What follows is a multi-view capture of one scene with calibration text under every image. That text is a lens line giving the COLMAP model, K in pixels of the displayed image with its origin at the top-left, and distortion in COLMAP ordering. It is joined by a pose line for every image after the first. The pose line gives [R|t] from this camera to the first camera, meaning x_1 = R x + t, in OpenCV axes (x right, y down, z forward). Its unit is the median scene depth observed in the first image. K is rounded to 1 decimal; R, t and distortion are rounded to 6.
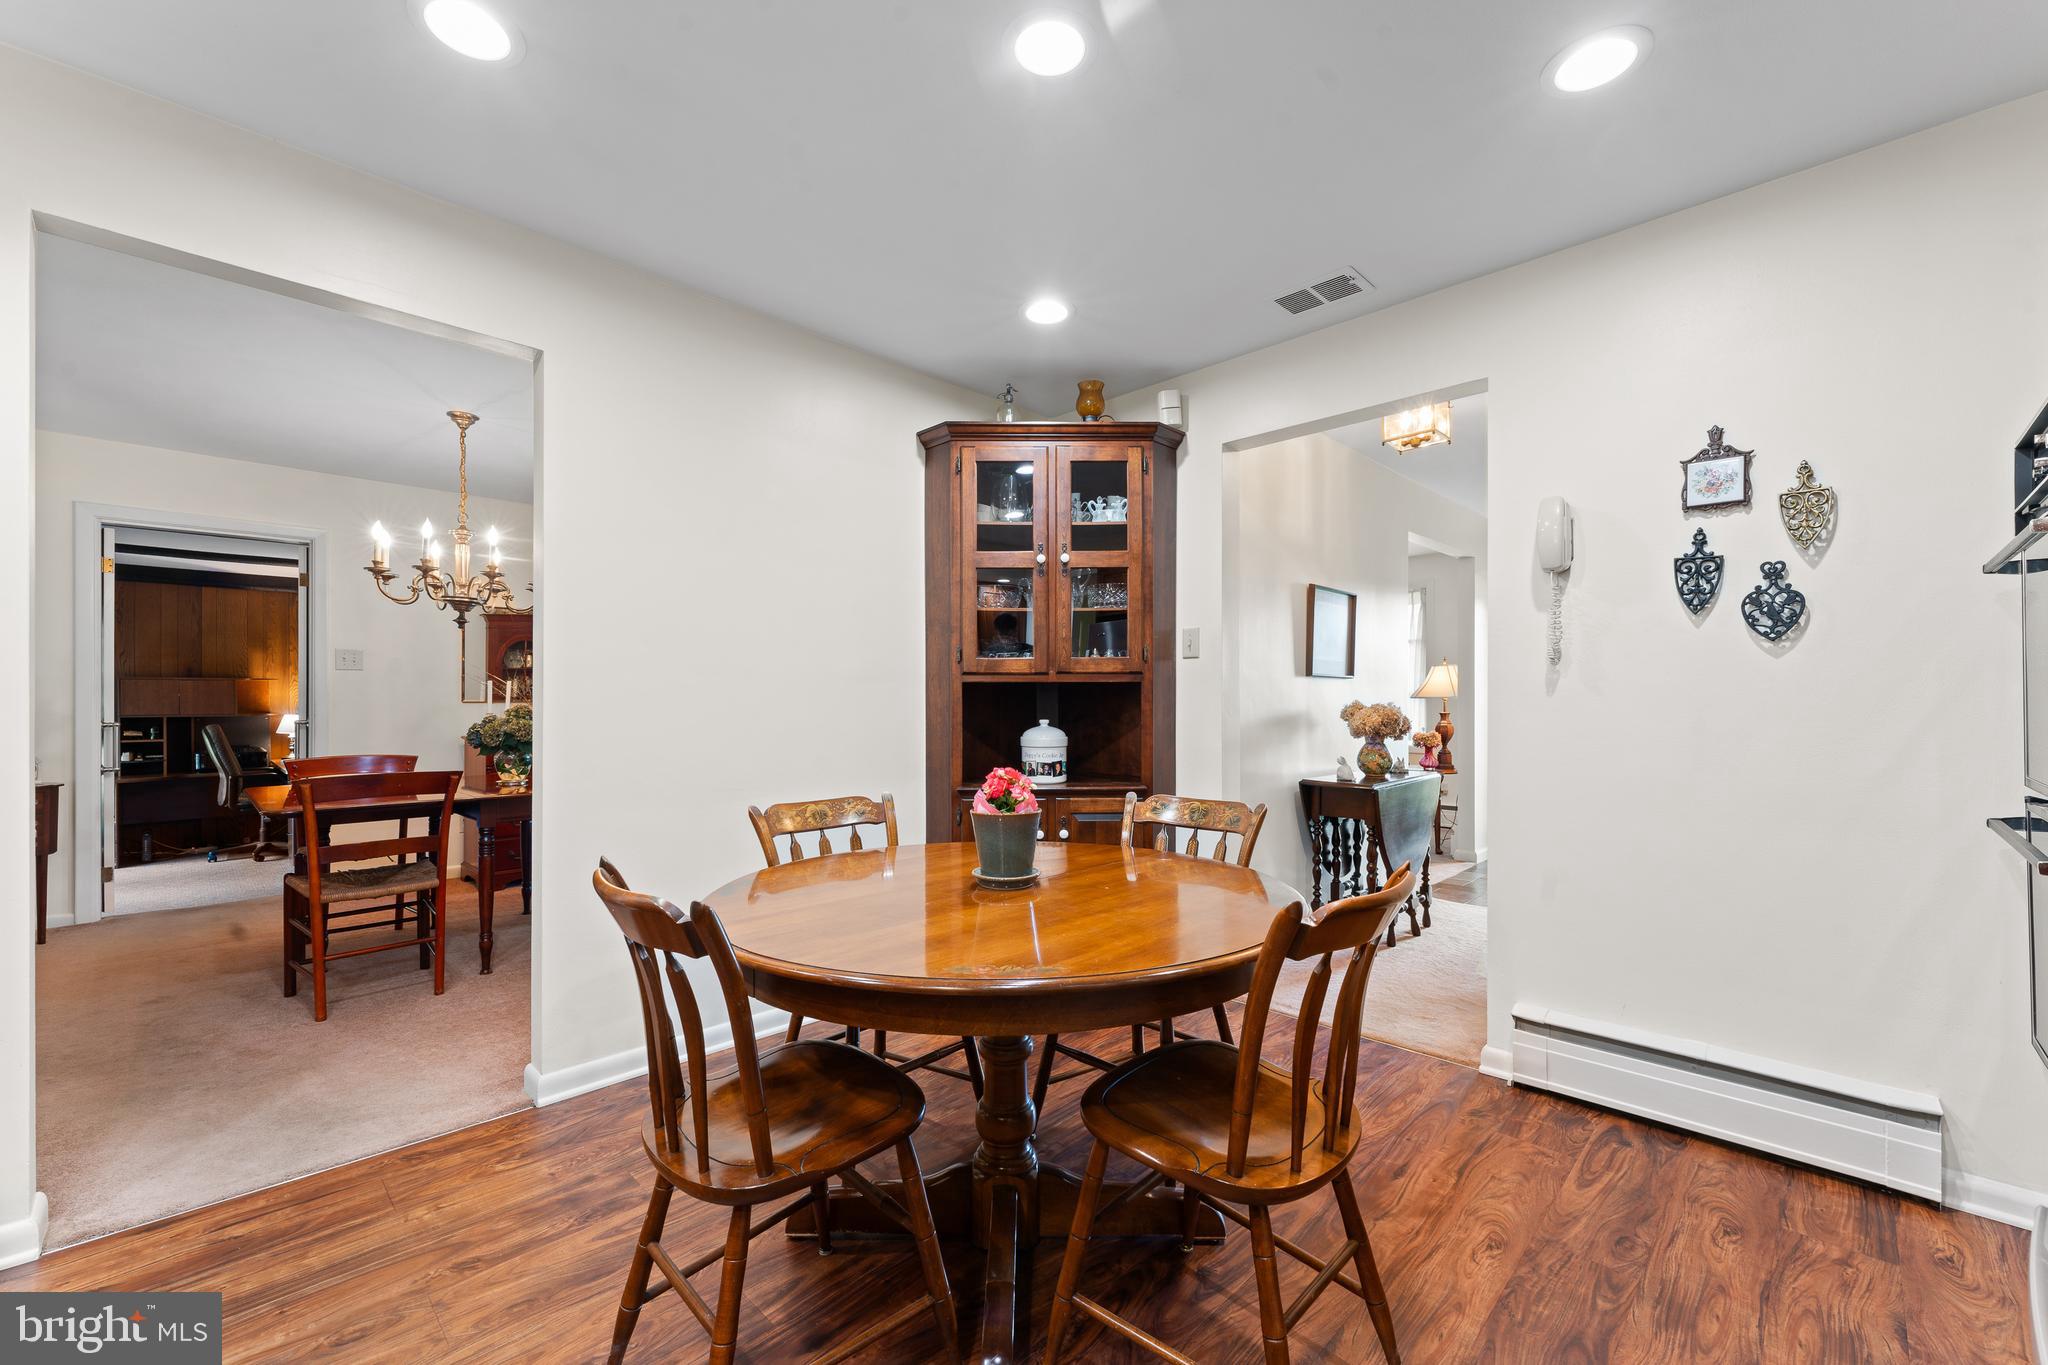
lens RADIAL K [[826.7, 0, 1025.9], [0, 826.7, 702.3], [0, 0, 1]] dist [-0.002011, -0.000262]
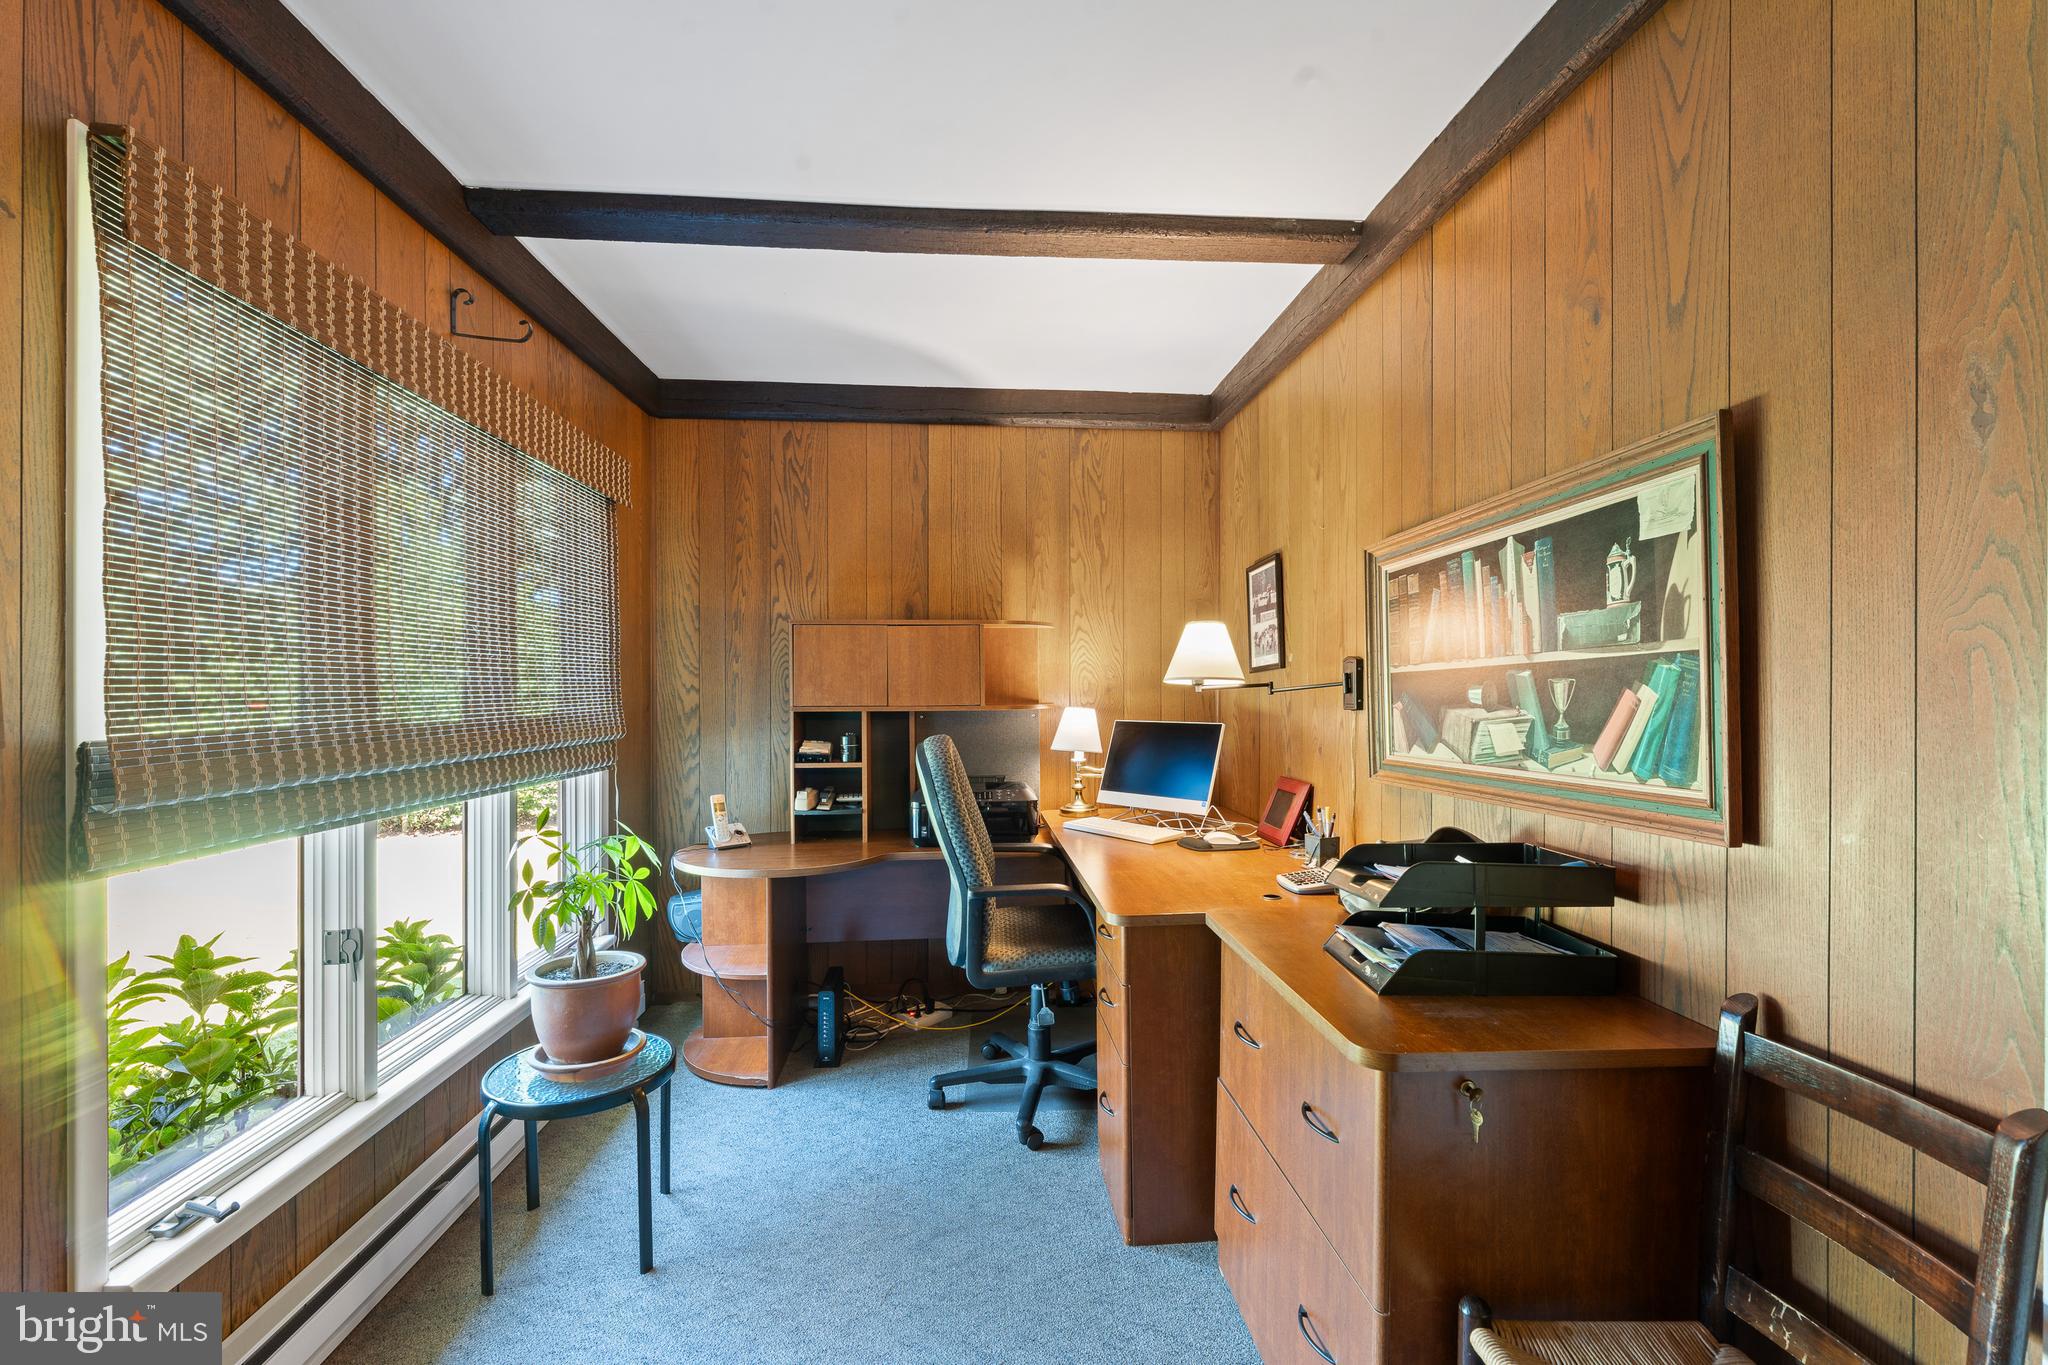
lens RADIAL K [[885.2, 0, 1020.6], [0, 885.2, 680.2], [0, 0, 1]] dist [0.000012, 0.000004]
pose [[0.750117, 0.001761, -0.661303, -0.679621], [0.000183, 0.999996, 0.002870, -0.000018], [0.661306, -0.002274, 0.750113, 0.710979]]
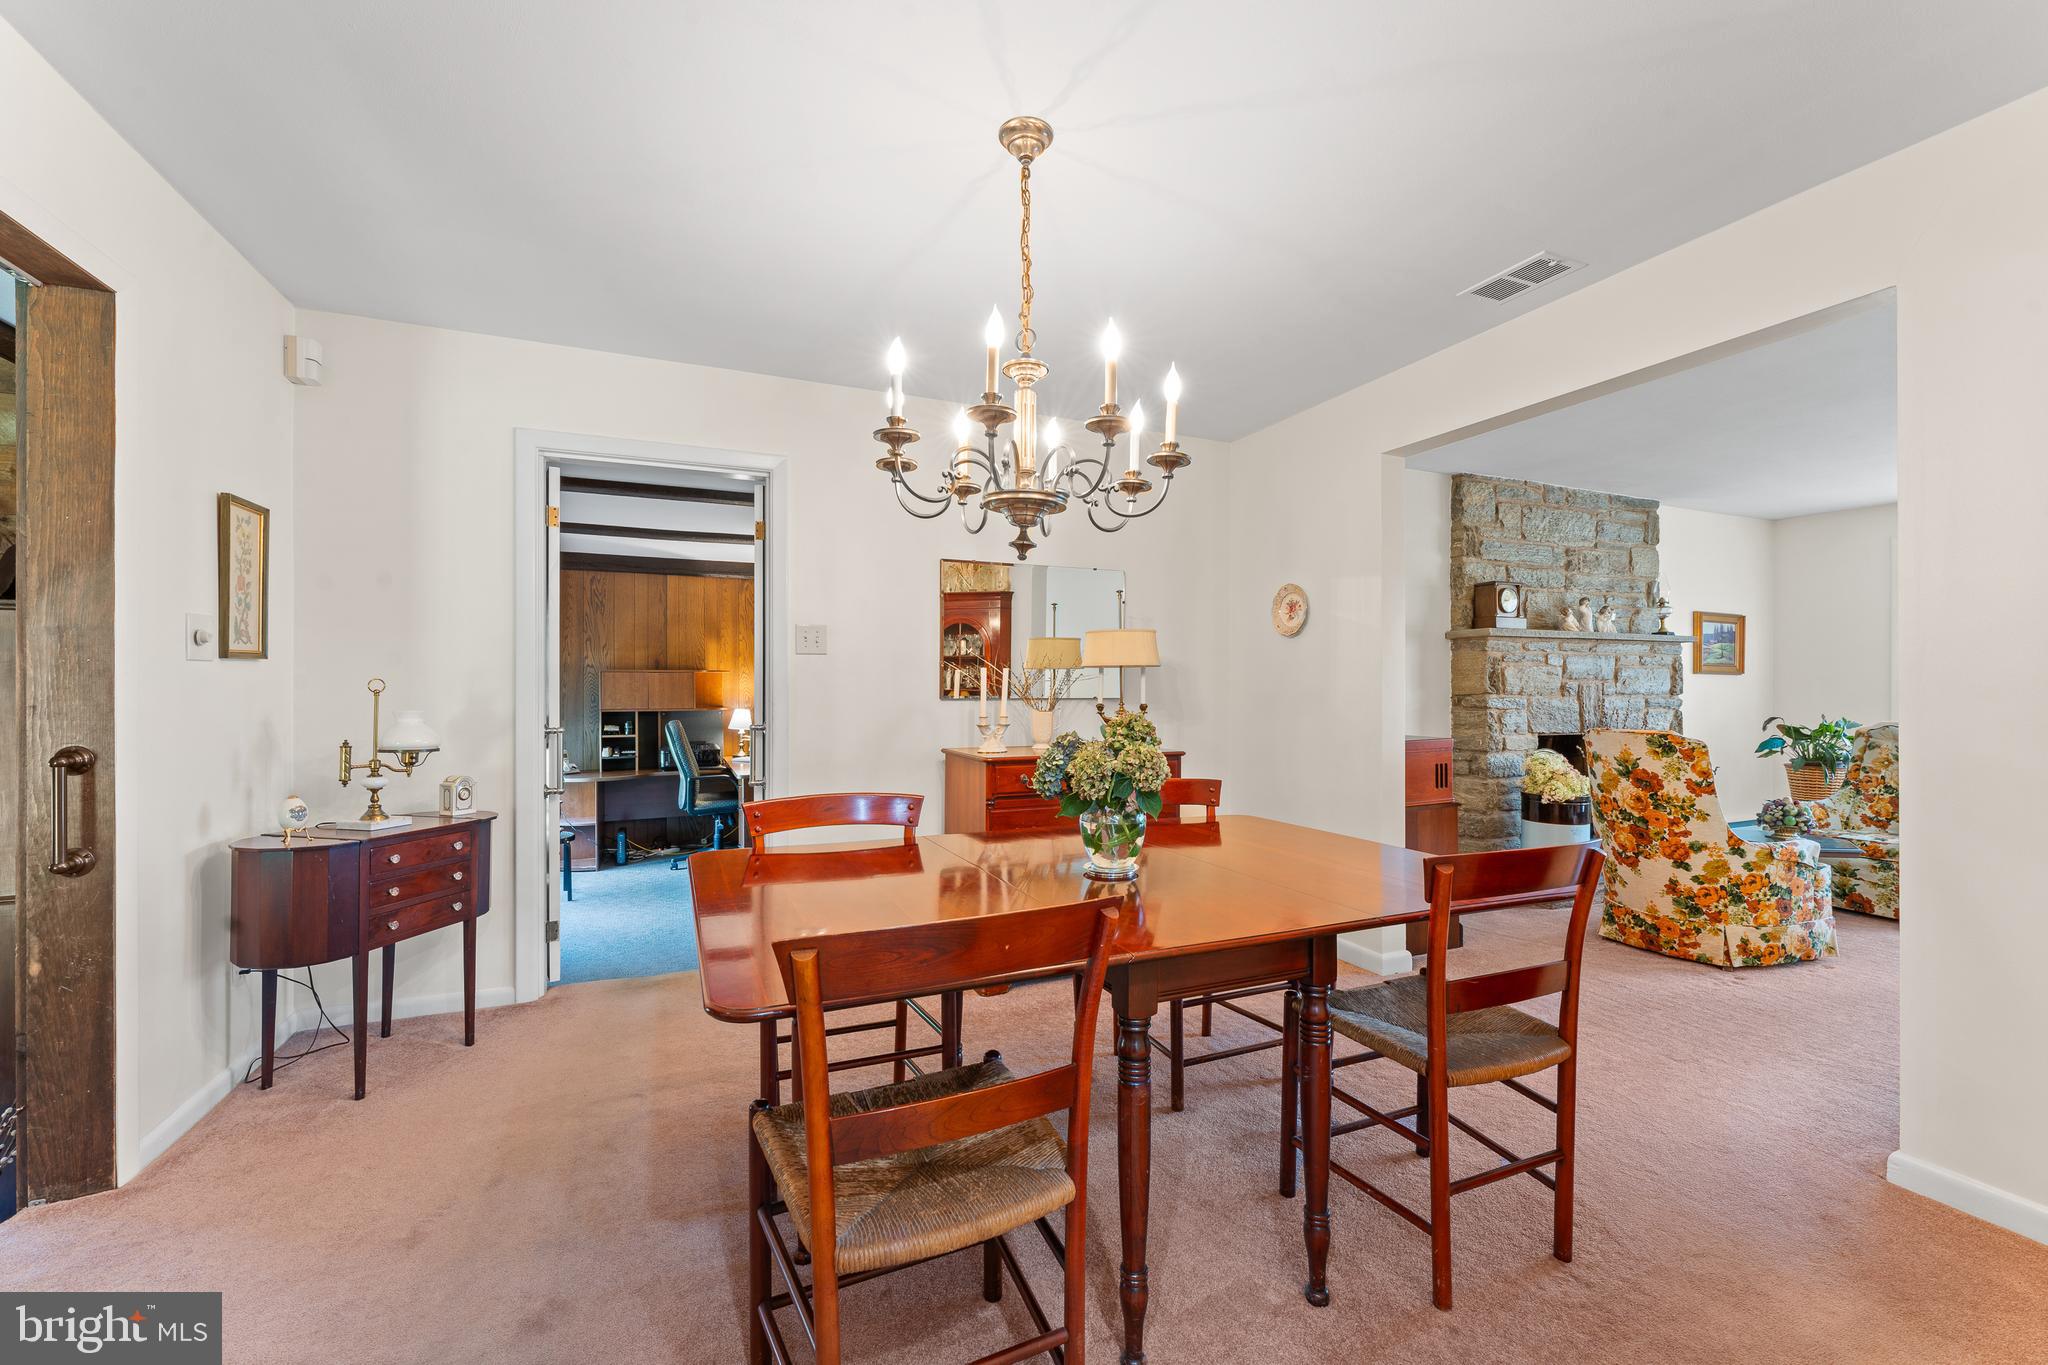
lens RADIAL K [[826.7, 0, 1021.4], [0, 826.7, 694.6], [0, 0, 1]] dist [-0.002011, -0.000262]
pose [[0.922981, 0.000908, -0.384844, -0.266448], [0.000471, 0.999994, 0.003488, -0.004518], [0.384845, -0.003400, 0.922975, 0.290499]]
